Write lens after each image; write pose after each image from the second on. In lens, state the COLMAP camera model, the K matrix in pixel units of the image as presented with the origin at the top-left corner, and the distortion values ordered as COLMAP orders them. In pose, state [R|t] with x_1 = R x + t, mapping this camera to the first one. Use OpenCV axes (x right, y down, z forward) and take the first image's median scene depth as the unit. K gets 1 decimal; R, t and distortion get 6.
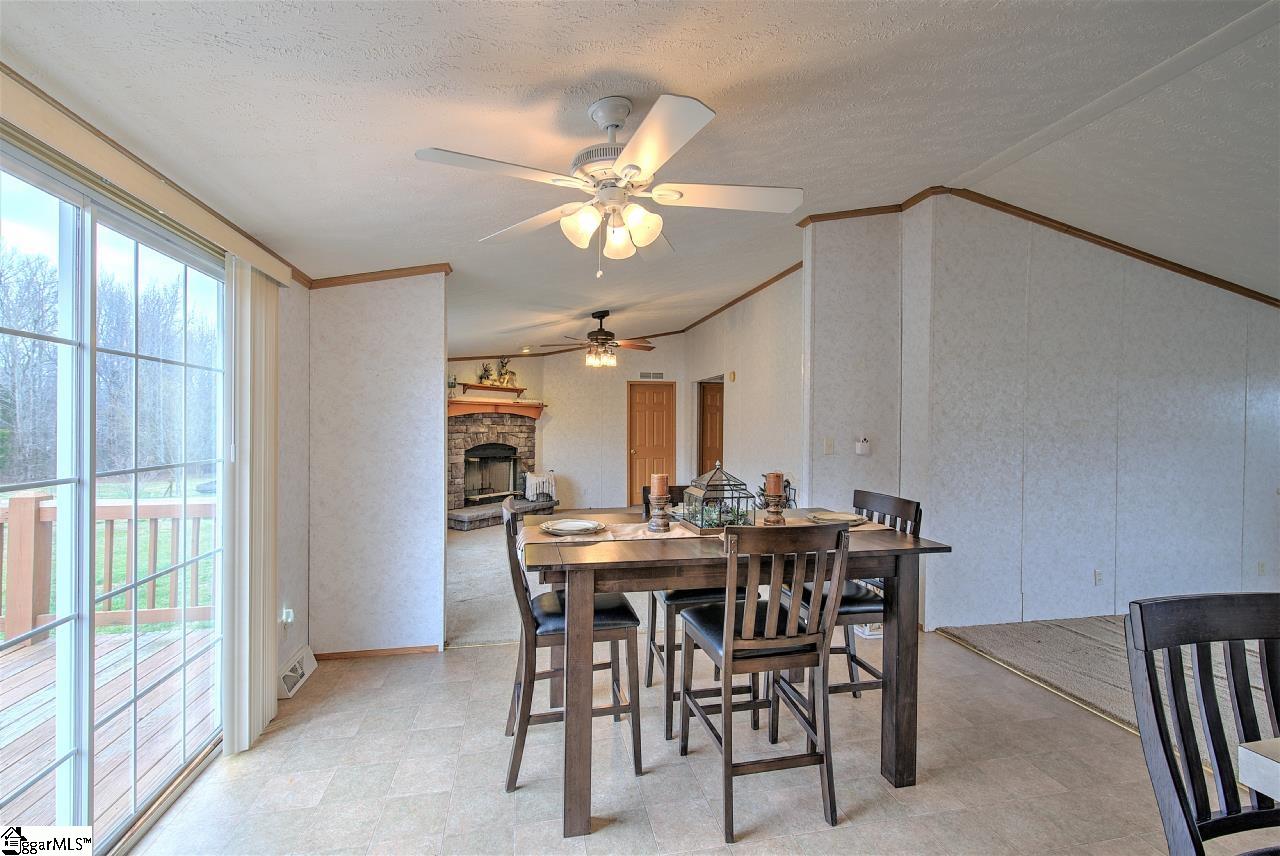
lens RADIAL K [[560.3, 0, 646.4], [0, 560.3, 431.9], [0, 0, 1]] dist [0.006033, -0.002731]
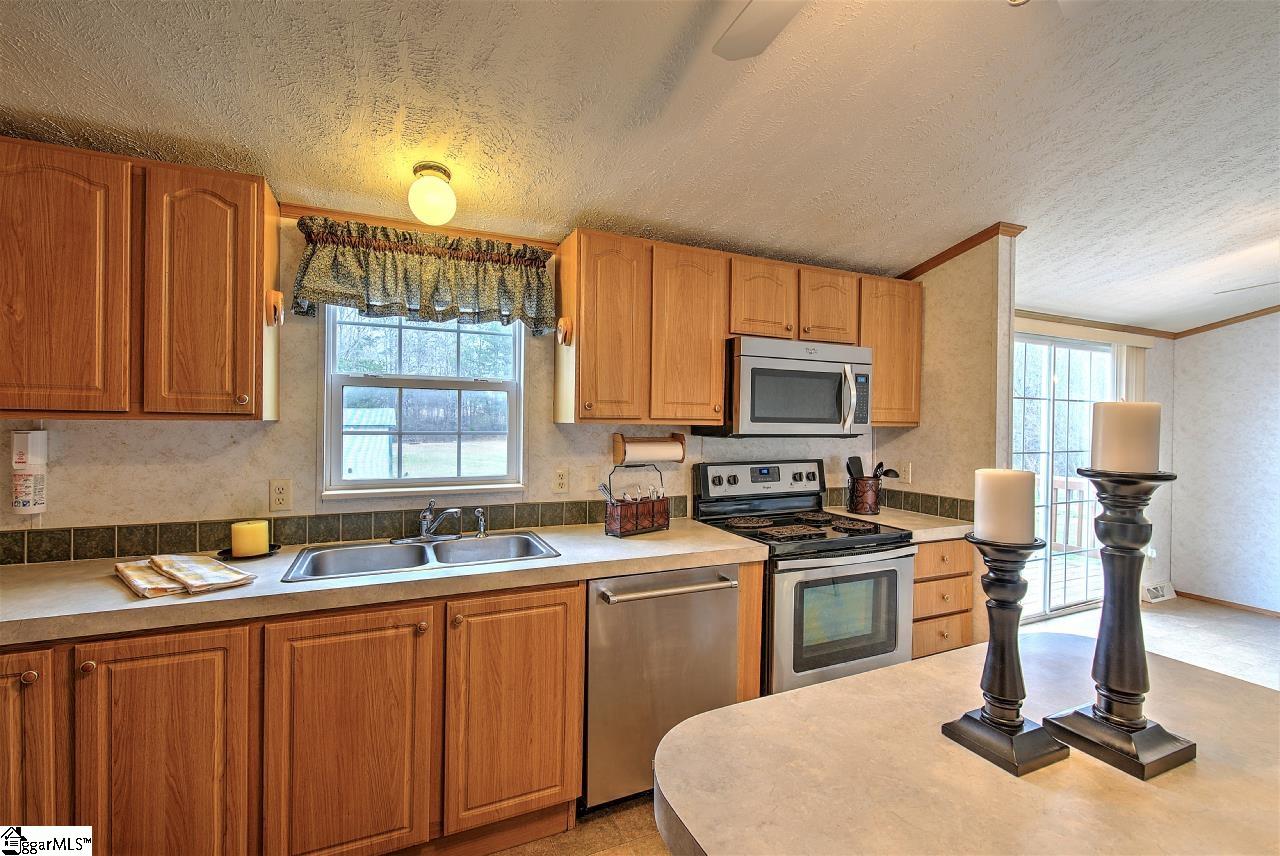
lens RADIAL K [[560.3, 0, 639.7], [0, 560.3, 427.4], [0, 0, 1]] dist [0.006033, -0.002731]
pose [[0.211186, -0.002650, -0.977442, 0.420043], [-0.019230, 0.999792, -0.006865, 0.009803], [0.977257, 0.020246, 0.211091, -0.520881]]
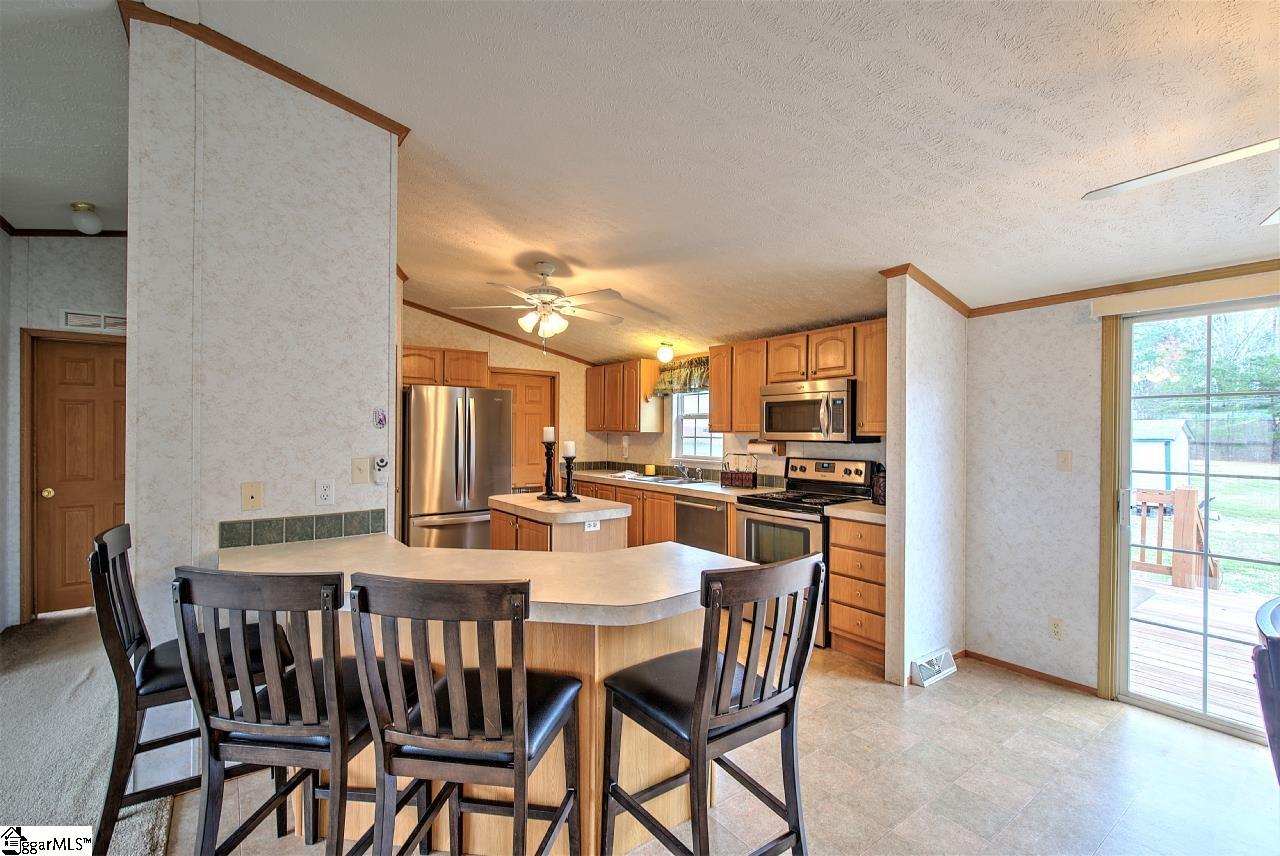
lens RADIAL K [[560.3, 0, 642.0], [0, 560.3, 432.3], [0, 0, 1]] dist [0.006033, -0.002731]
pose [[-0.913231, -0.015360, -0.407152, 0.508978], [-0.021365, 0.999720, 0.010208, -0.008117], [0.406881, 0.018021, -0.913304, 0.581499]]
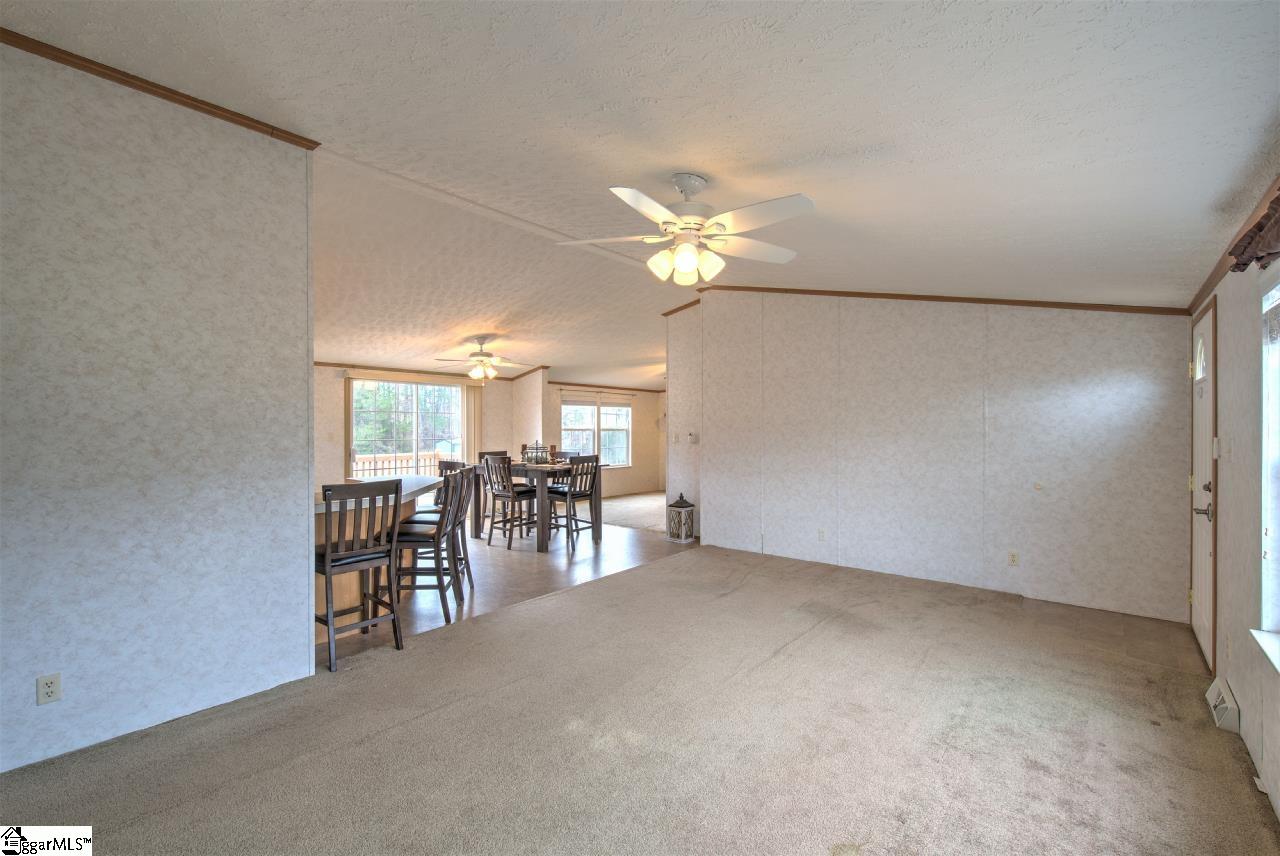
lens RADIAL K [[560.3, 0, 637.8], [0, 560.3, 421.1], [0, 0, 1]] dist [0.006033, -0.002731]
pose [[0.611874, -0.014142, -0.790829, 1.575027], [-0.007586, 0.999689, -0.023746, 0.008711], [0.790919, 0.020529, 0.611576, -0.180128]]
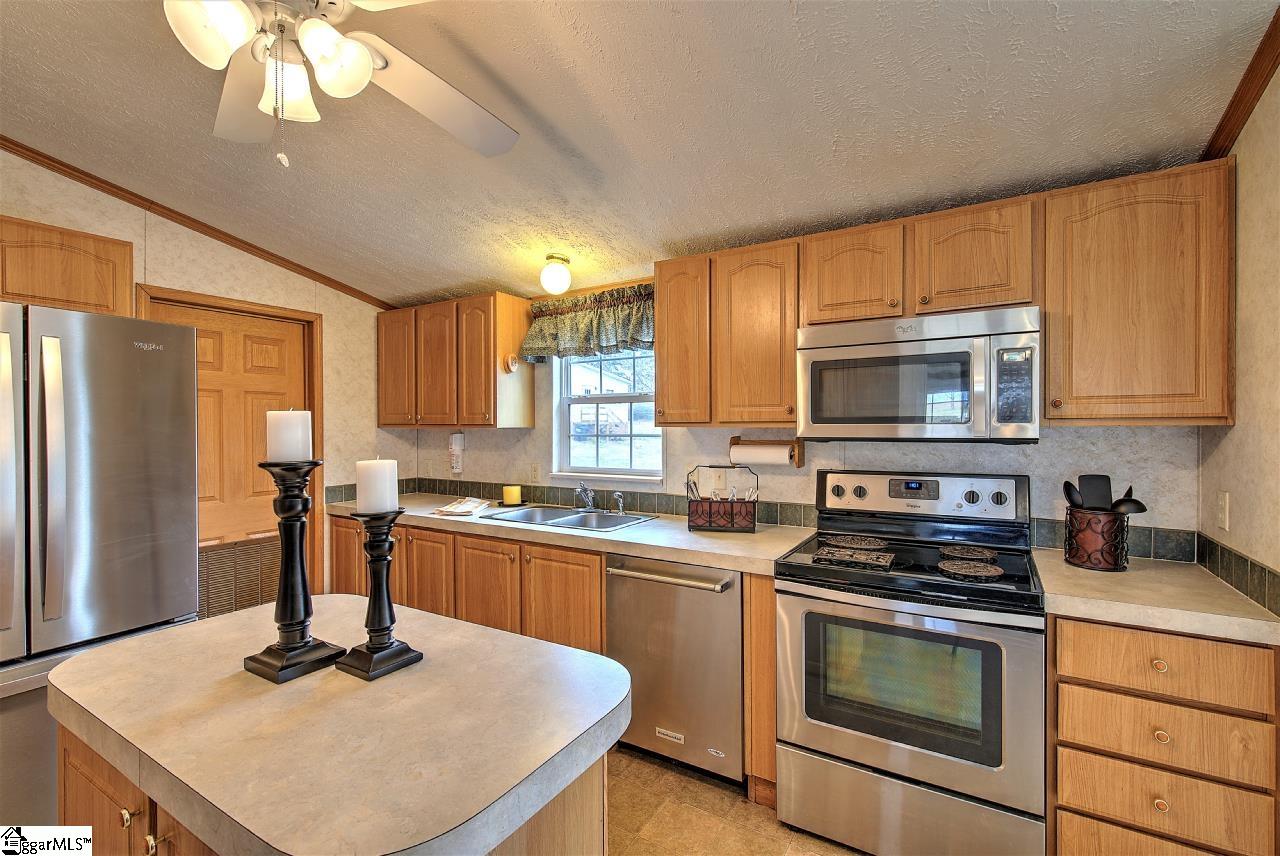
lens RADIAL K [[560.3, 0, 642.4], [0, 560.3, 430.6], [0, 0, 1]] dist [0.006033, -0.002731]
pose [[-0.693078, -0.003075, -0.720856, 0.351044], [-0.012824, 0.999885, 0.008064, 0.002189], [0.720748, 0.014833, -0.693038, -0.037801]]
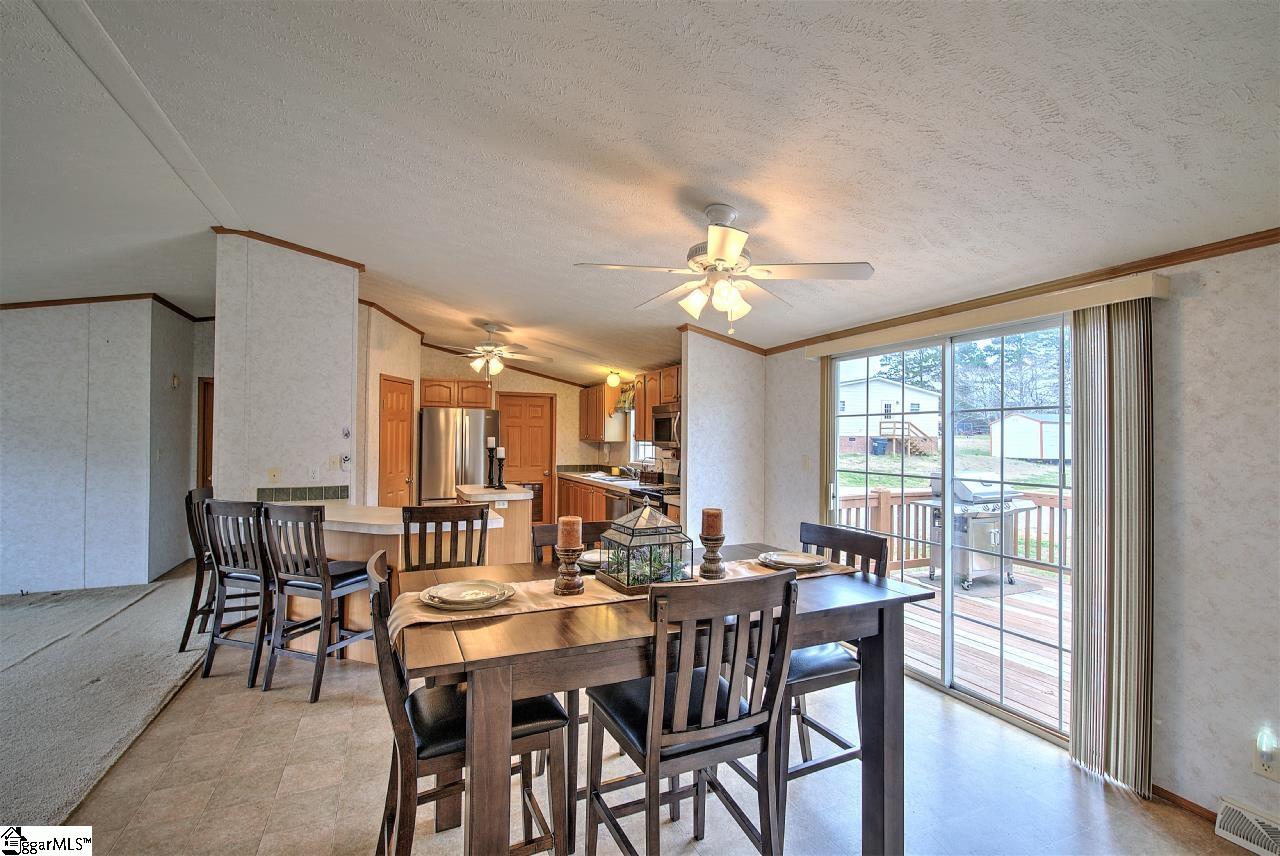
lens RADIAL K [[560.3, 0, 640.6], [0, 560.3, 432.0], [0, 0, 1]] dist [0.006033, -0.002731]
pose [[-0.980597, -0.020559, -0.194952, 0.173723], [-0.020613, 0.999786, -0.001752, -0.022471], [0.194946, 0.002300, -0.980811, 1.065975]]
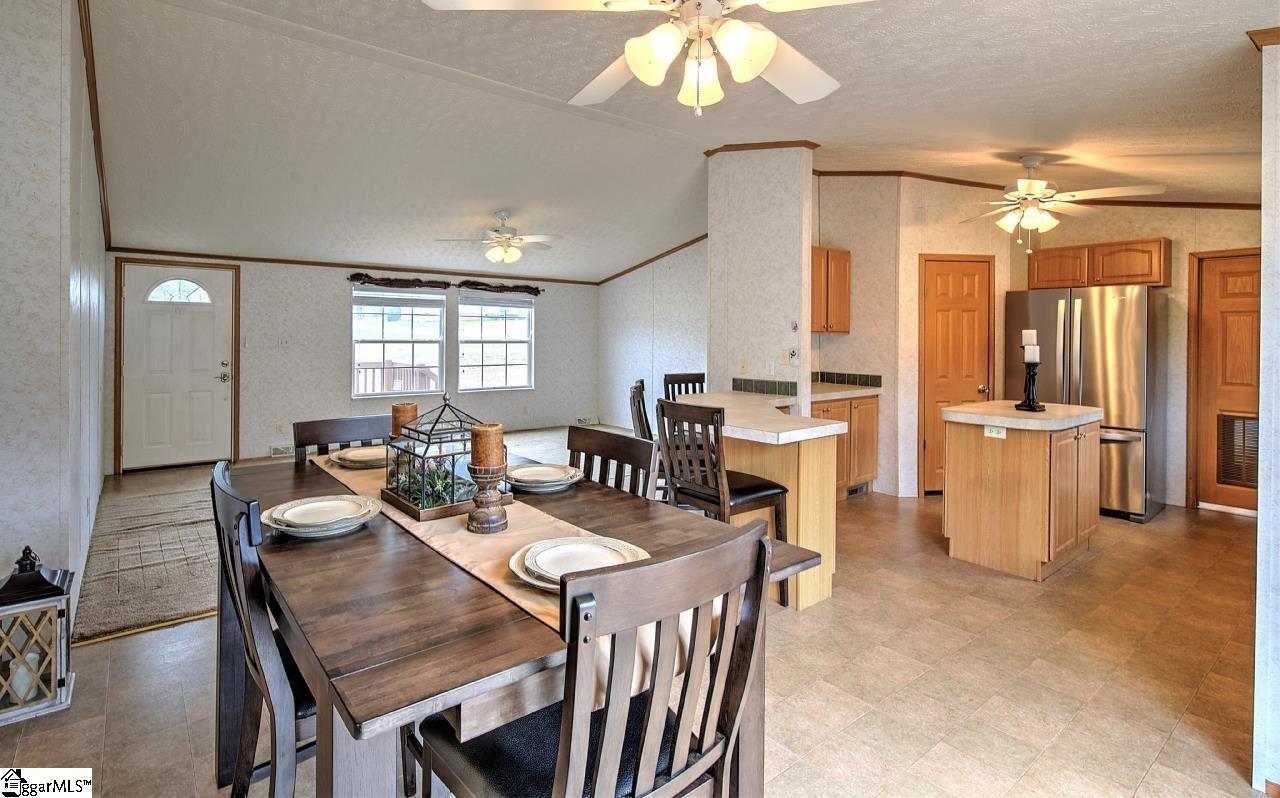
lens RADIAL K [[608.6, 0, 586.3], [0, 608.6, 333.8], [0, 0, 1]] dist [0.004572, -0.001540]
pose [[-0.408152, -0.013969, 0.912807, -0.335990], [0.000812, 0.999877, 0.015664, -0.013946], [-0.912914, 0.007134, -0.408090, 0.686894]]
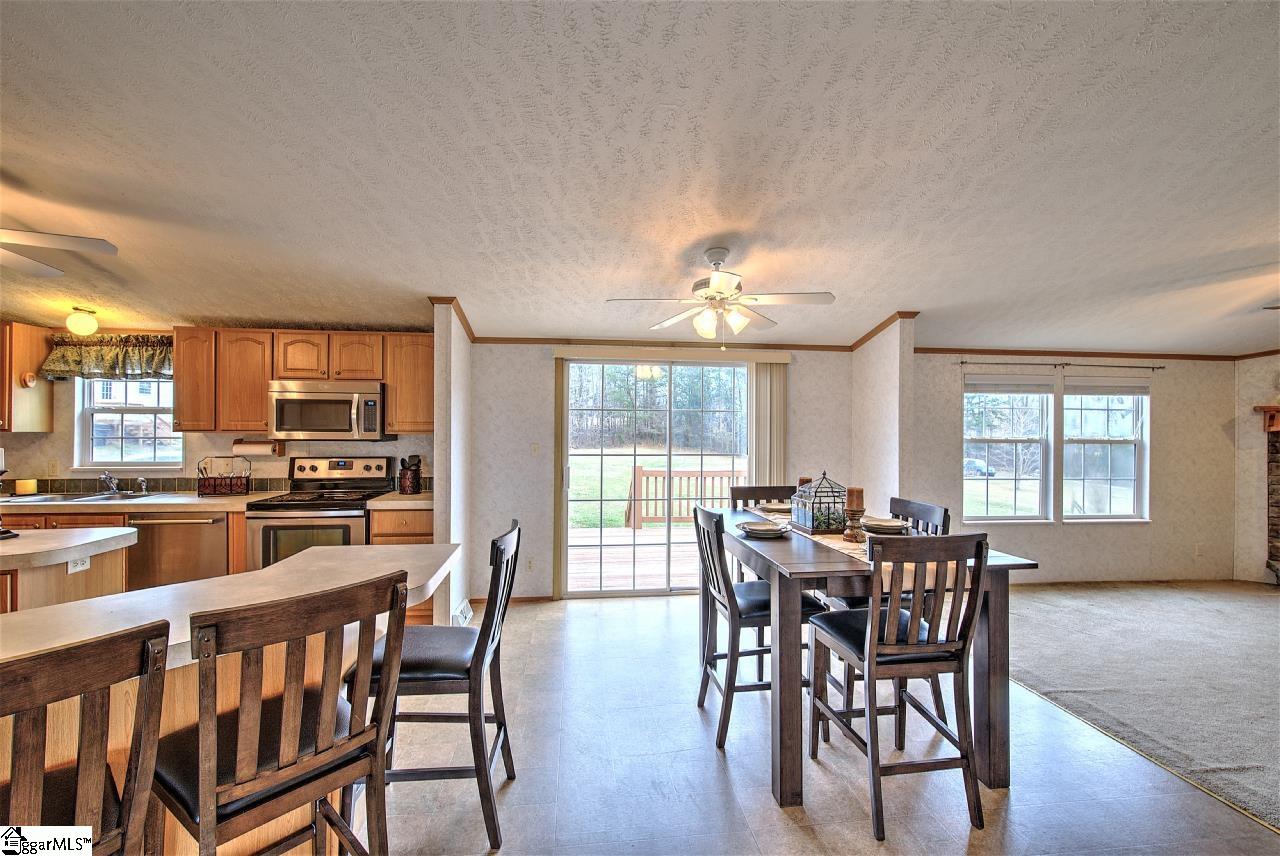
lens RADIAL K [[560.3, 0, 642.3], [0, 560.3, 429.7], [0, 0, 1]] dist [0.006033, -0.002731]
pose [[-0.100370, -0.012148, -0.994876, 0.779348], [-0.019123, 0.999764, -0.010279, -0.007690], [0.994766, 0.017993, -0.100579, 0.448597]]
